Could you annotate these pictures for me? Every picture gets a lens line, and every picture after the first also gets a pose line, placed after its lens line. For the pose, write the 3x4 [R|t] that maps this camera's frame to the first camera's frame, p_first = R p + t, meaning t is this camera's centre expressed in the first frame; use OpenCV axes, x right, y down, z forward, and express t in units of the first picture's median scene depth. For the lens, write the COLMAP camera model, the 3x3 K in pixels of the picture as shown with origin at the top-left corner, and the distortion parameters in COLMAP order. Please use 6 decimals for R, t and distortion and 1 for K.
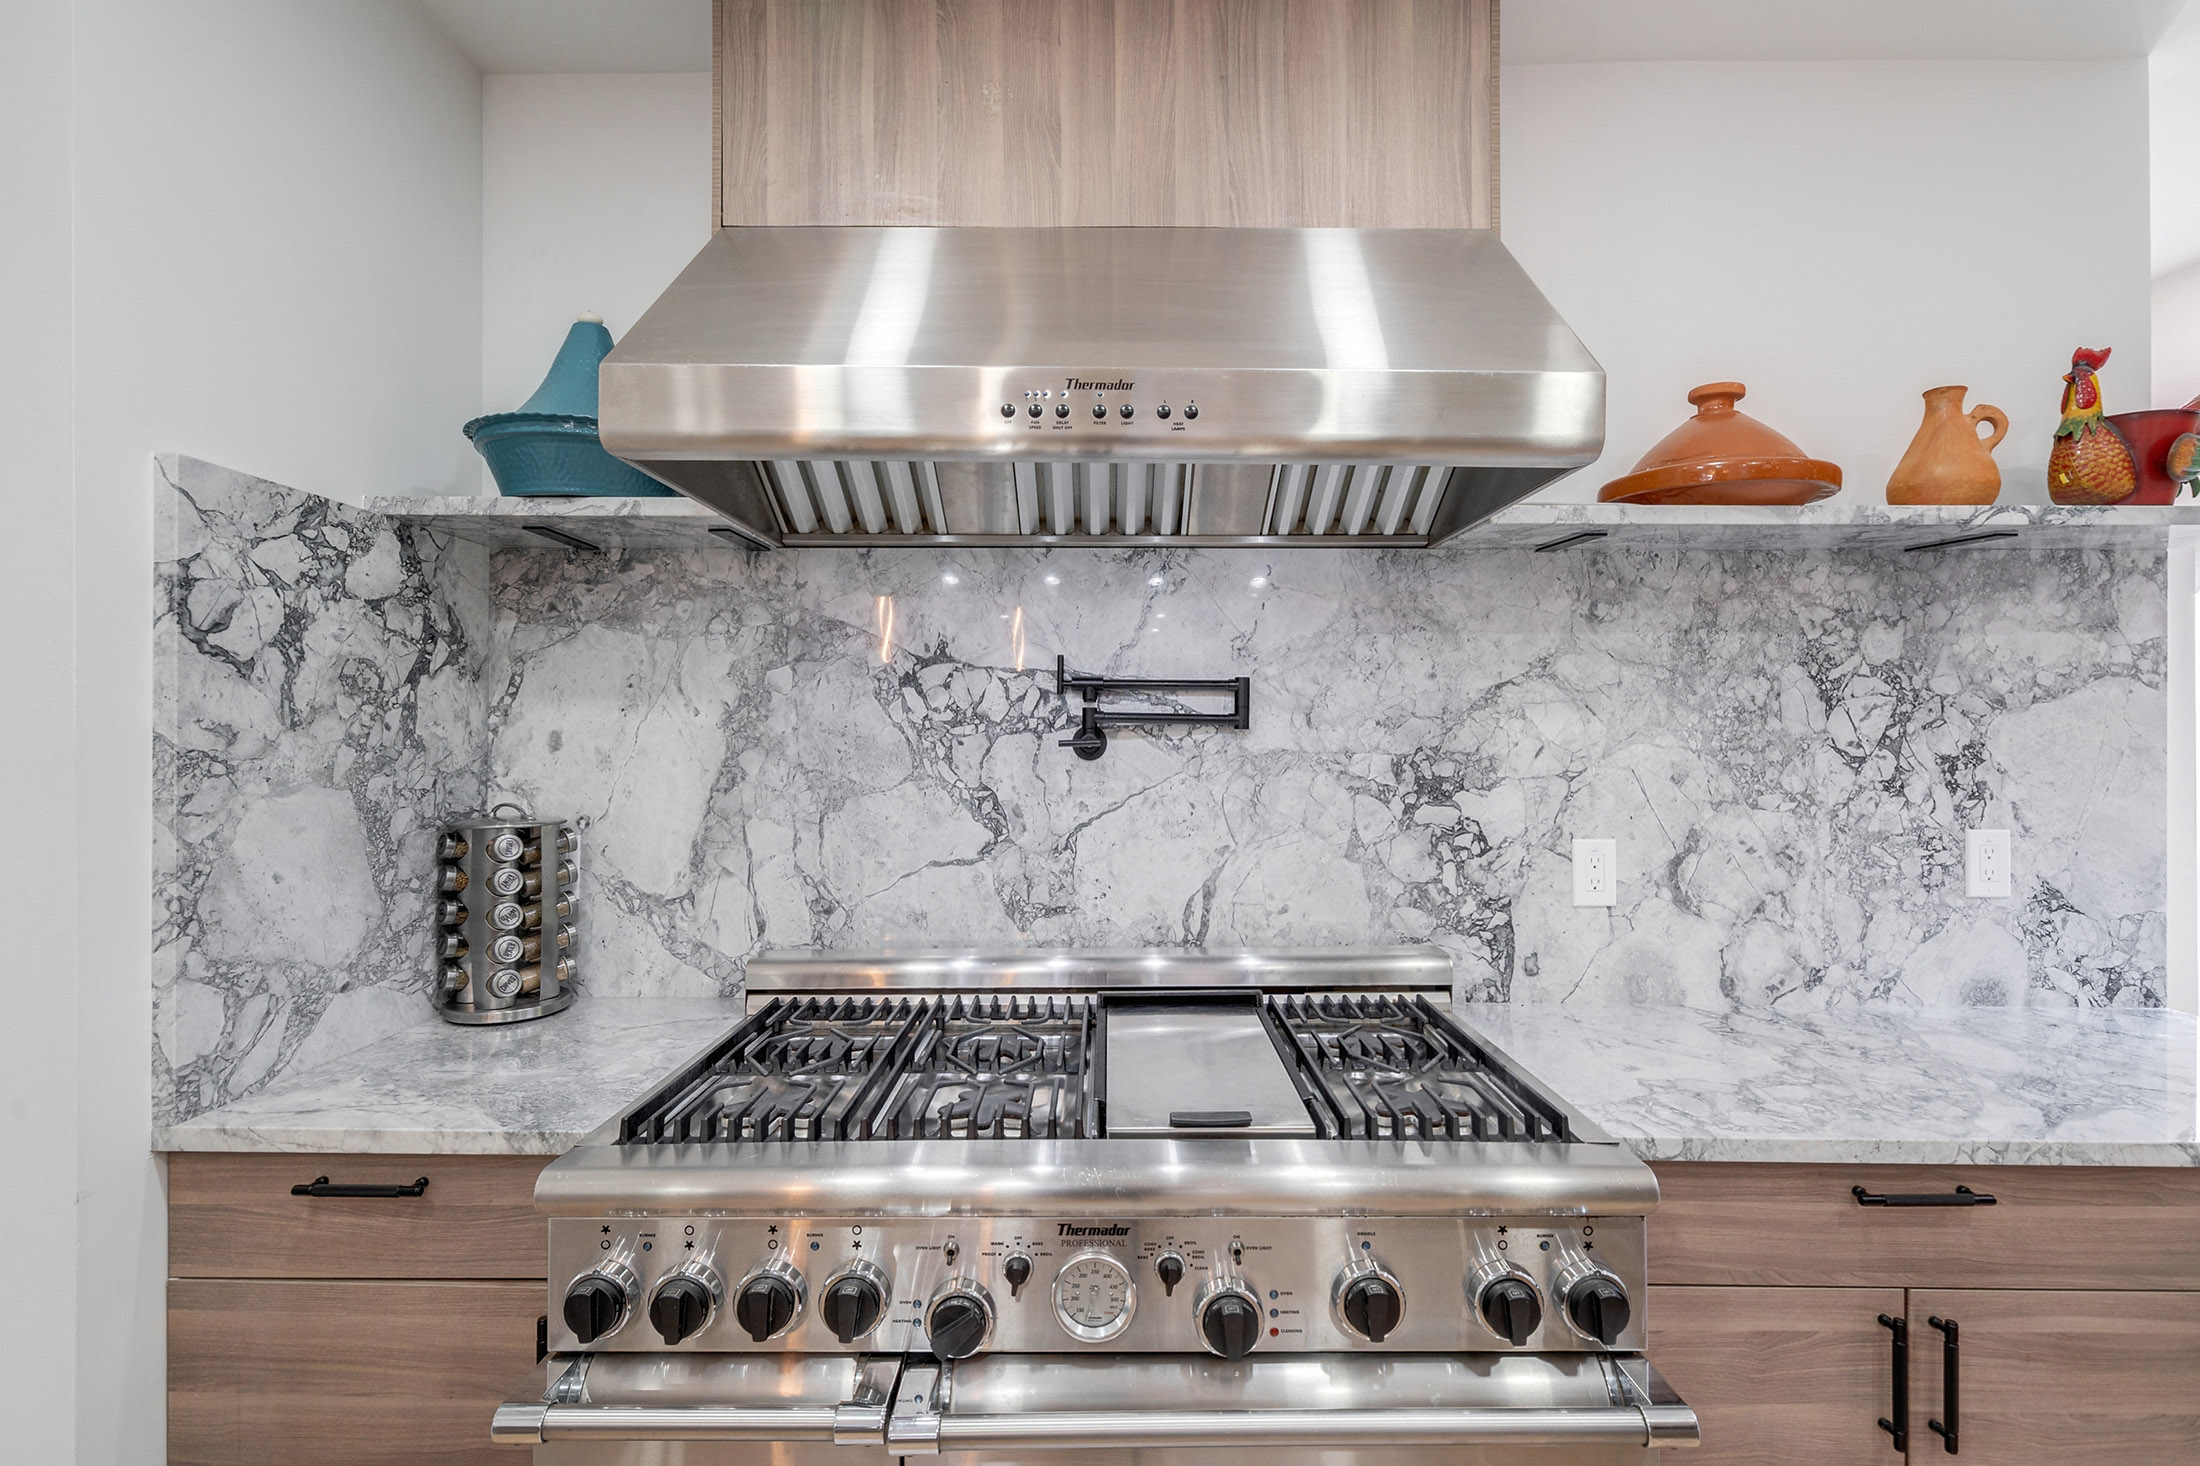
lens RADIAL K [[990.8, 0, 1102.6], [0, 990.8, 735.8], [0, 0, 1]] dist [-0.009269, 0.004891]
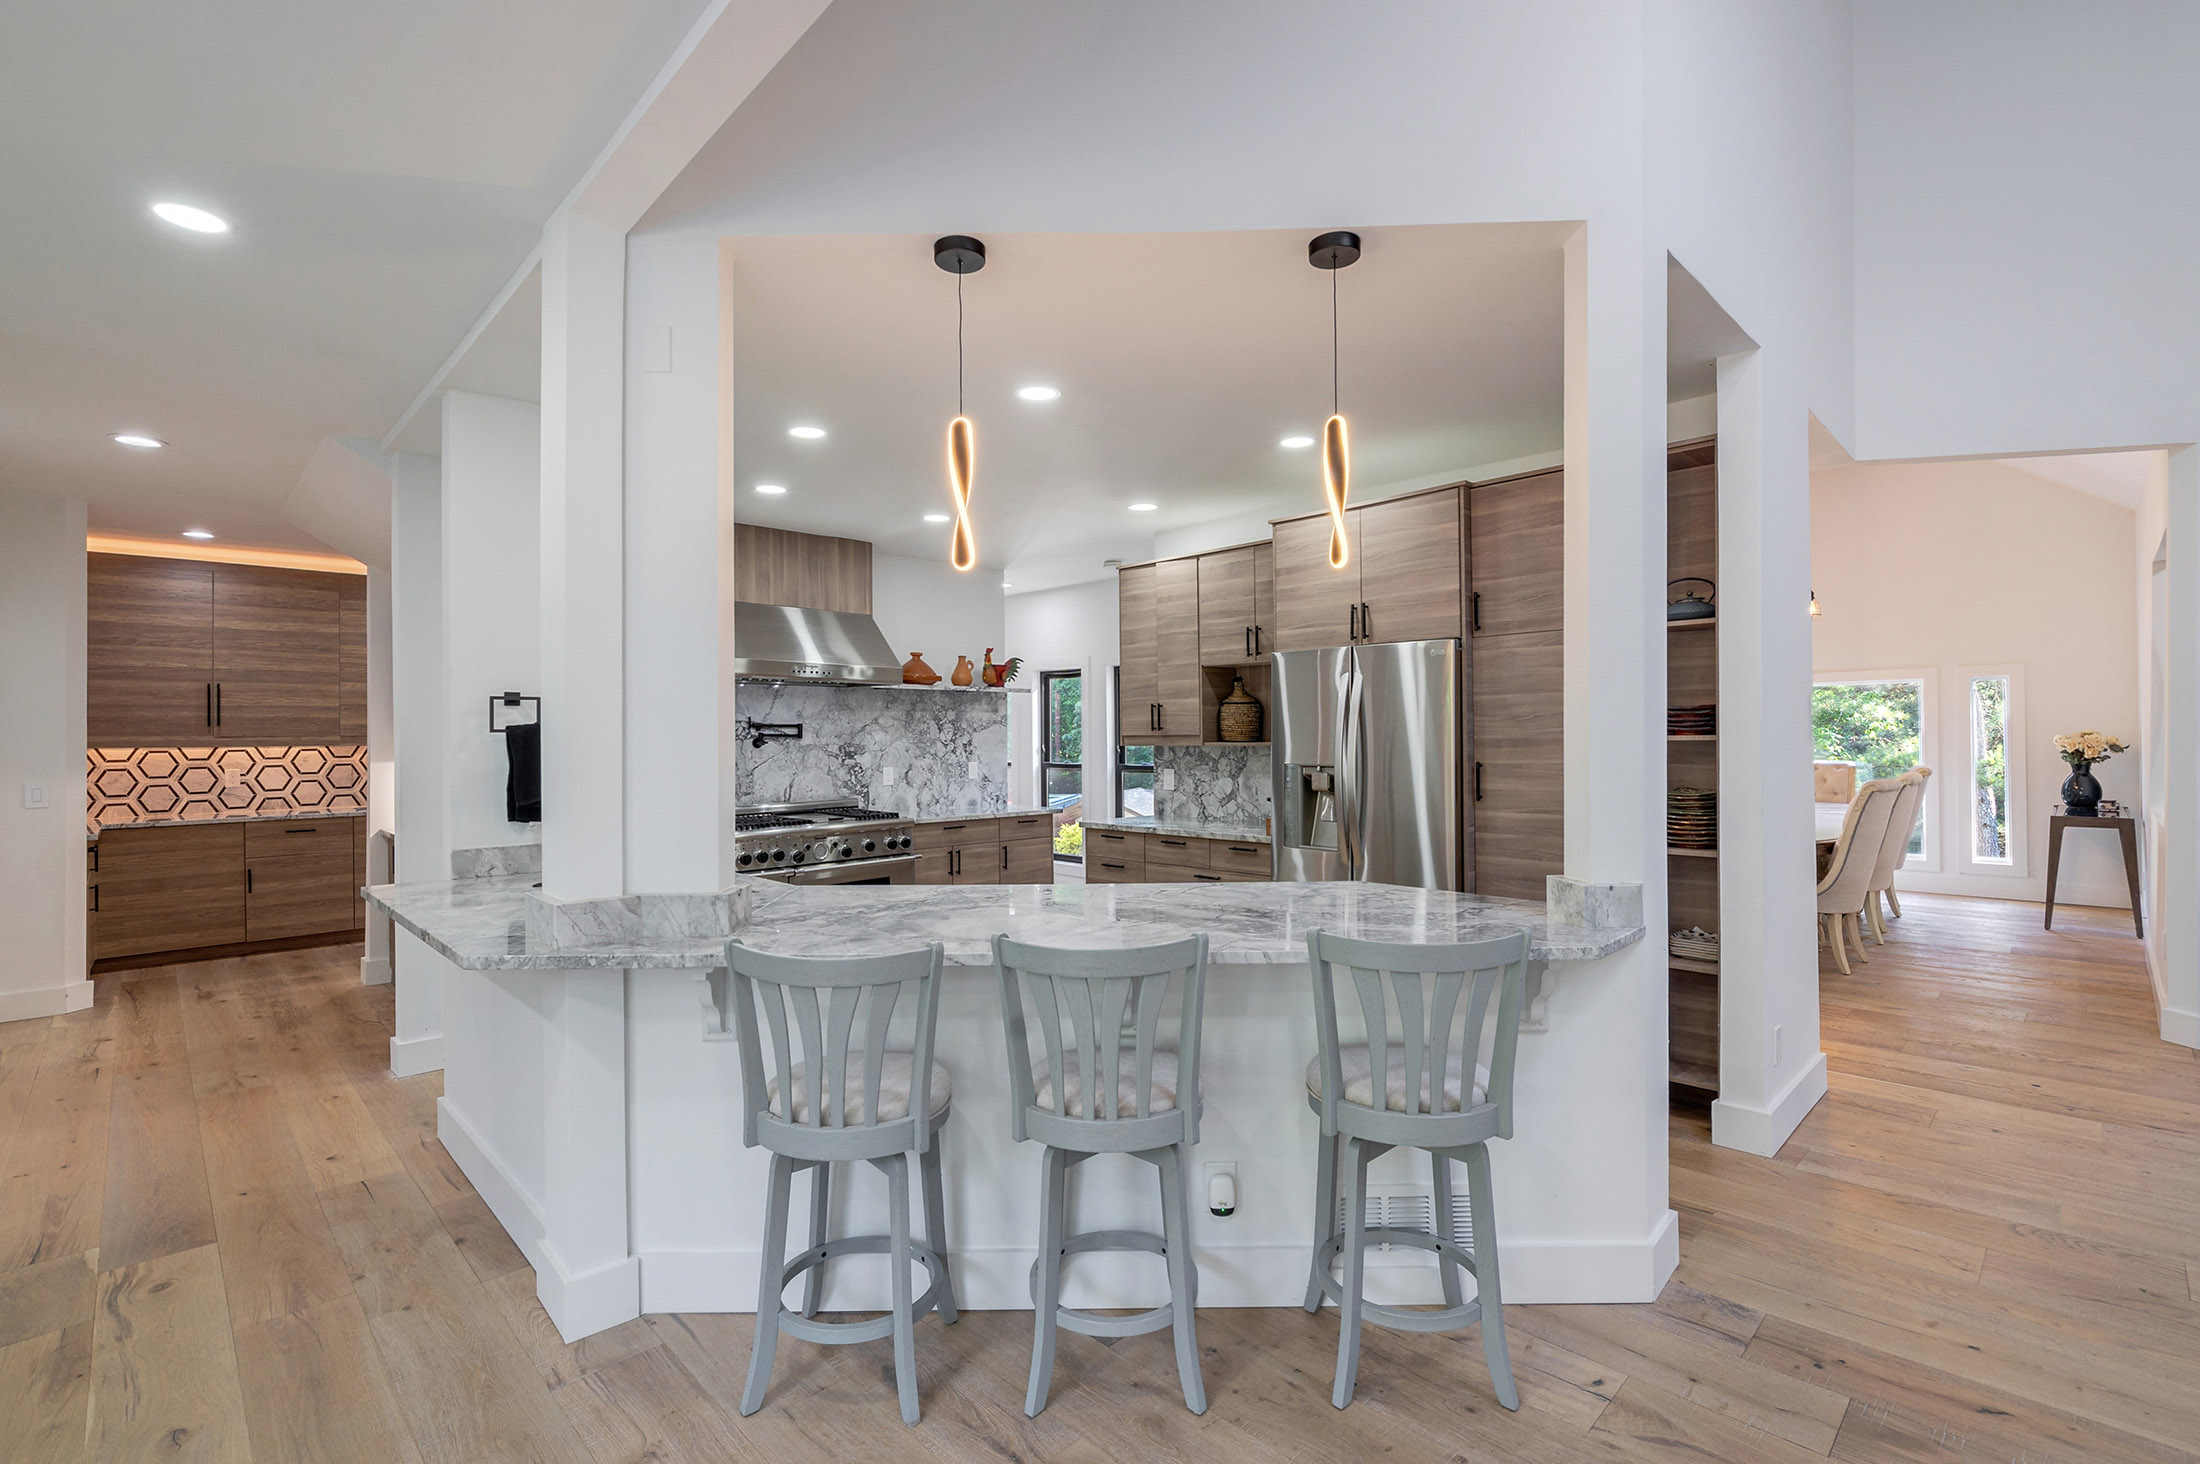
lens RADIAL K [[975.2, 0, 1091.1], [0, 975.2, 727.4], [0, 0, 1]] dist [-0.011562, 0.000166]
pose [[0.712493, -0.000898, 0.701679, -1.518531], [0.007778, 0.999948, -0.006619, -0.014646], [-0.701637, 0.010174, 0.712462, -2.130958]]
